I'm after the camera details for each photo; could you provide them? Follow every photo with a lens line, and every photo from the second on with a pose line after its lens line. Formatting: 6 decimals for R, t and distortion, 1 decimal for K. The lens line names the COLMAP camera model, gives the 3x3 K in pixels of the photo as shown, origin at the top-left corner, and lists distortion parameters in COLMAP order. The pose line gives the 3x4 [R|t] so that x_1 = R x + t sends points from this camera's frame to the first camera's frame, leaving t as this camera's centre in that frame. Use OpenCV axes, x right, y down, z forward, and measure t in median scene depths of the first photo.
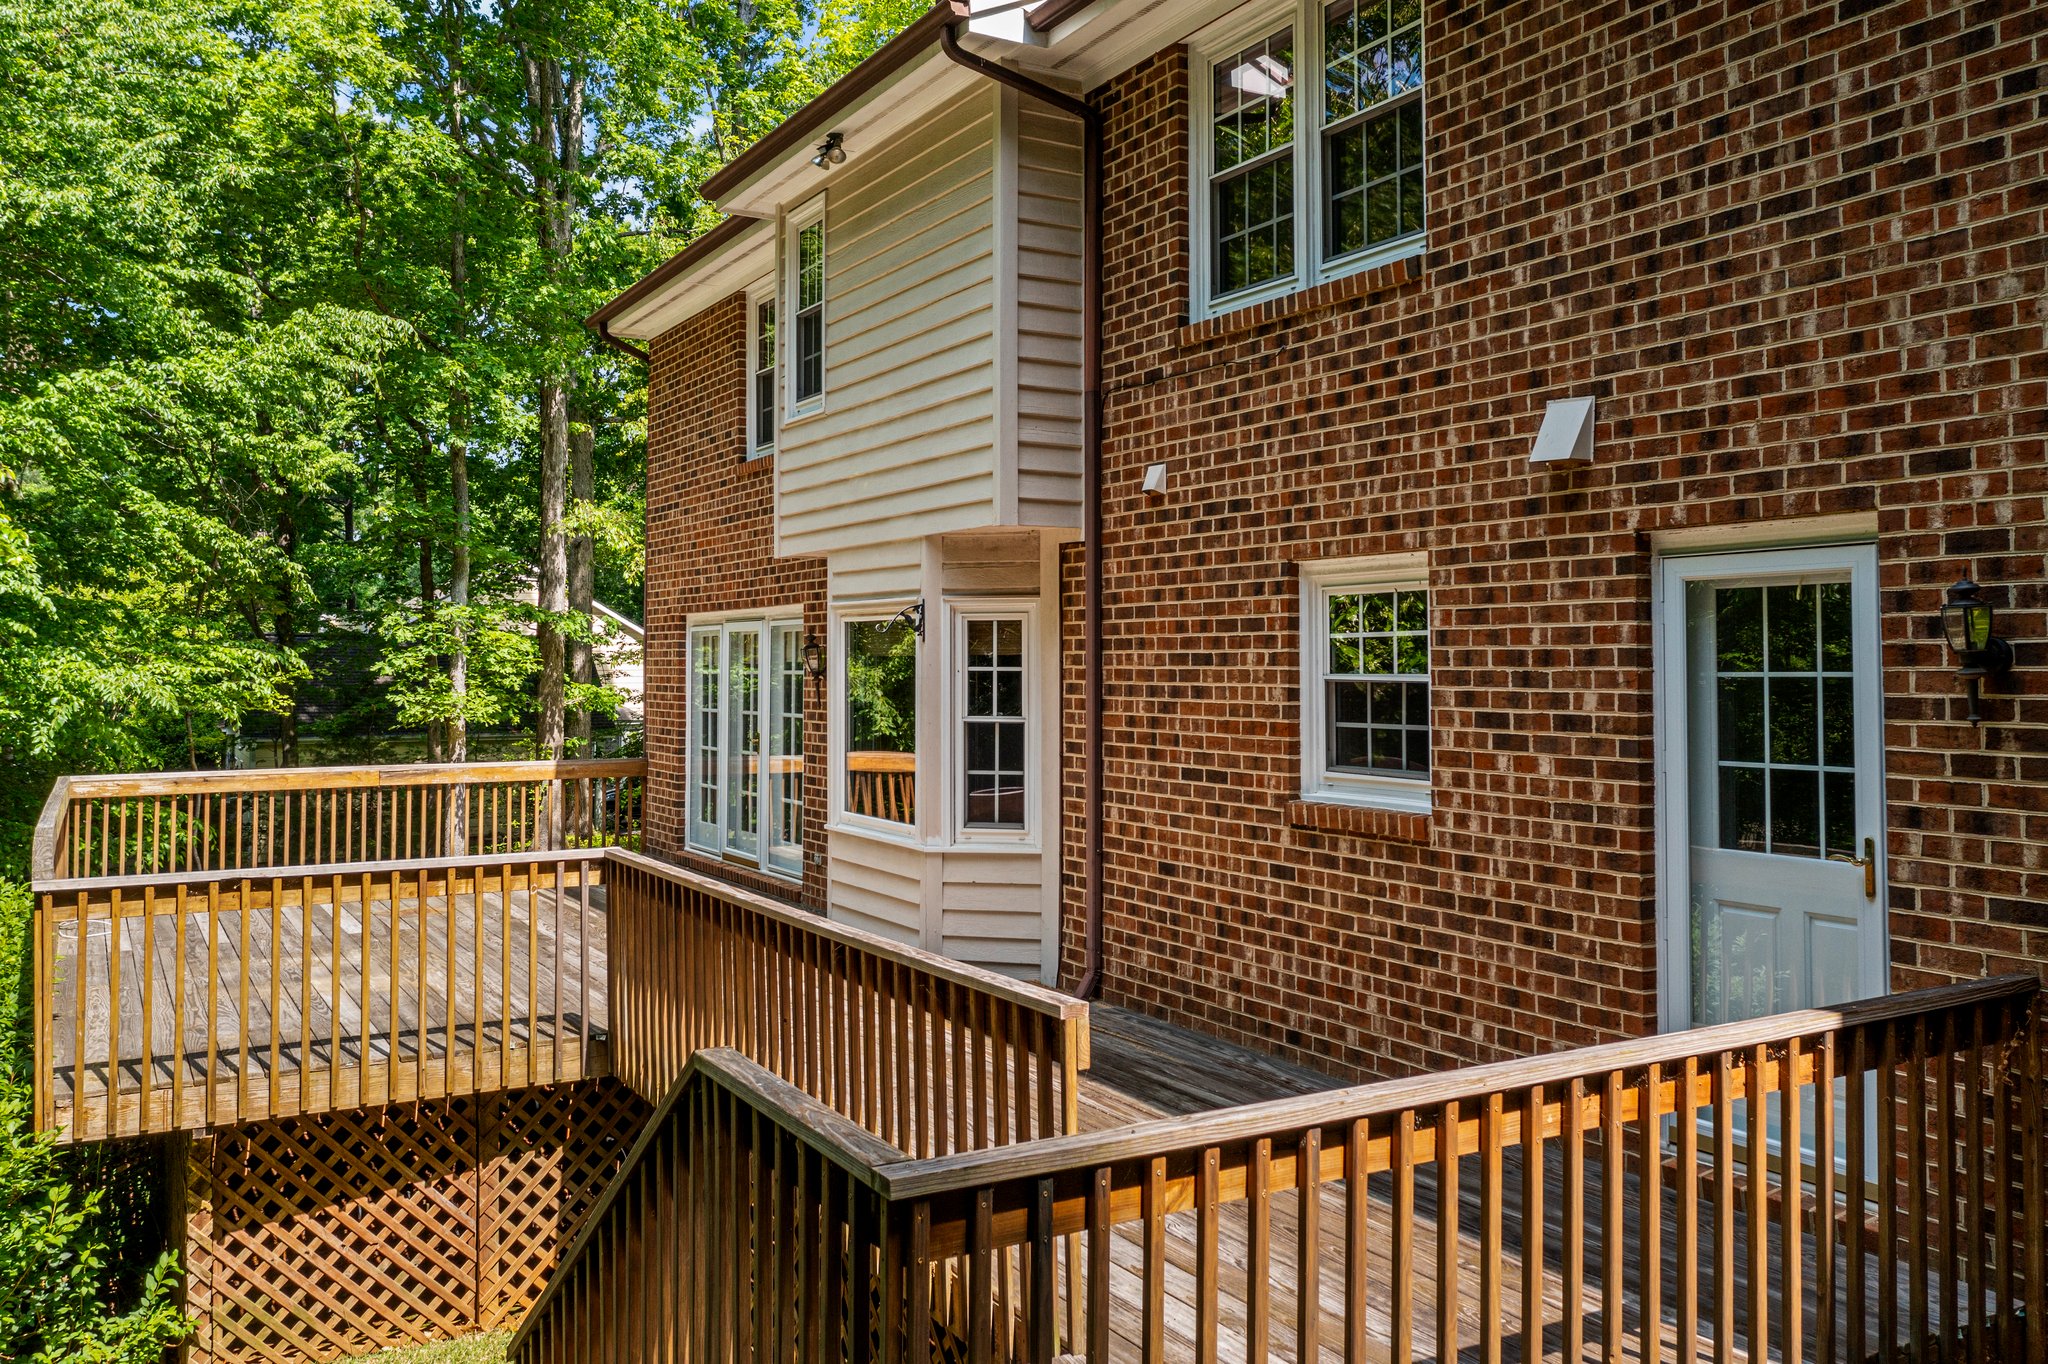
lens RADIAL K [[1658.7, 0, 1023.6], [0, 1658.7, 606.5], [0, 0, 1]] dist [-0.000701, 0.000171]
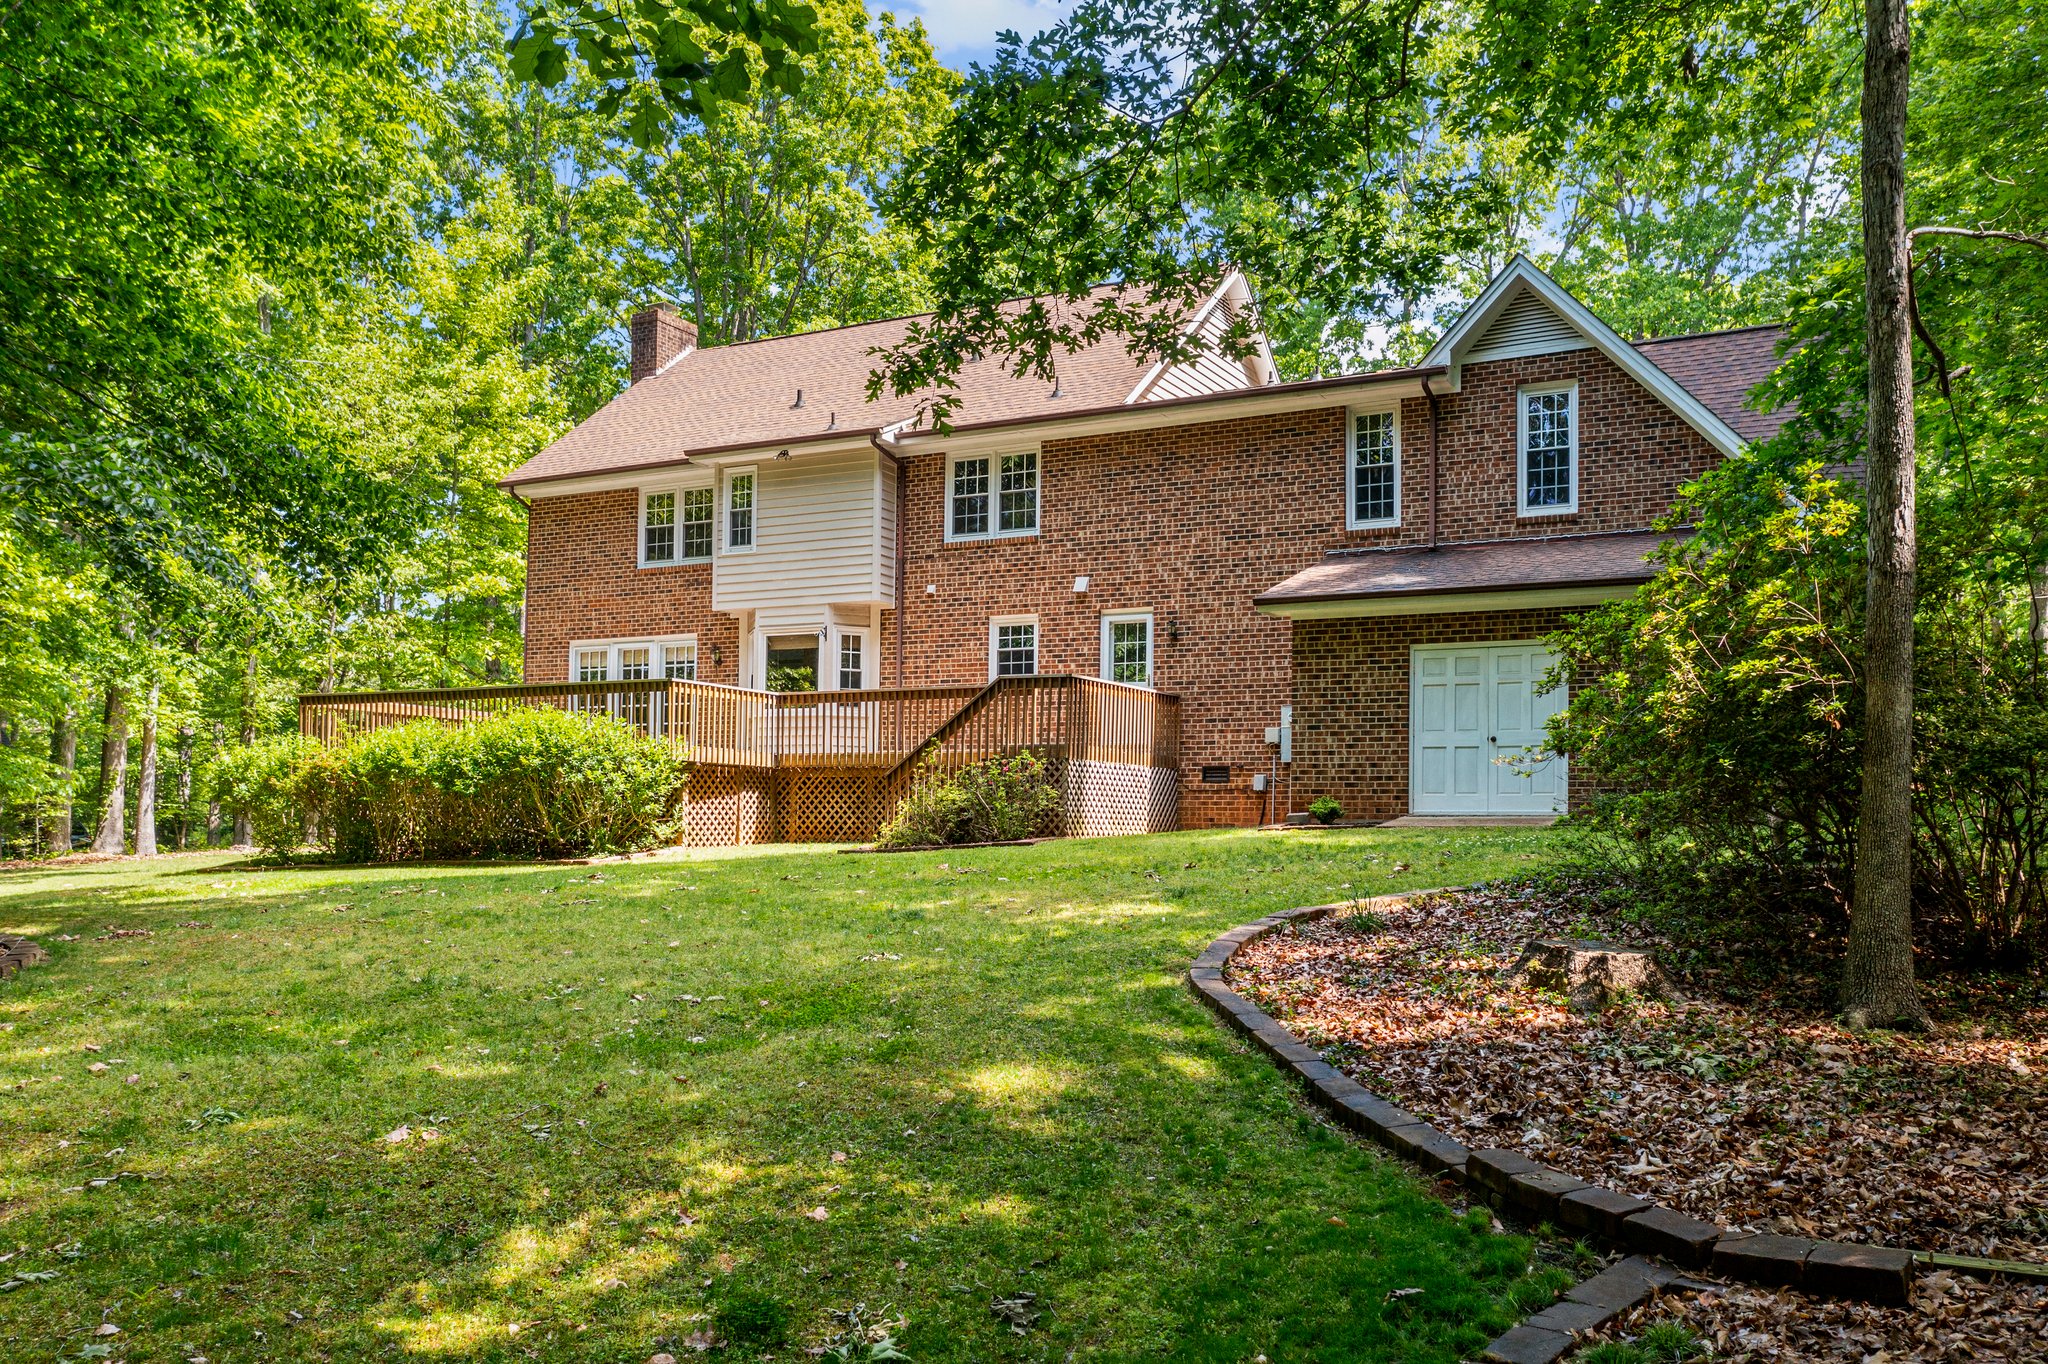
lens RADIAL K [[1669.1, 0, 1024.0], [0, 1669.1, 758.1], [0, 0, 1]] dist [0.000032, 0.002888]
pose [[0.850977, 0.040058, 0.523673, -1.246056], [-0.035086, 0.999196, -0.019417, 0.262175], [-0.524029, -0.001850, 0.851698, -1.573991]]
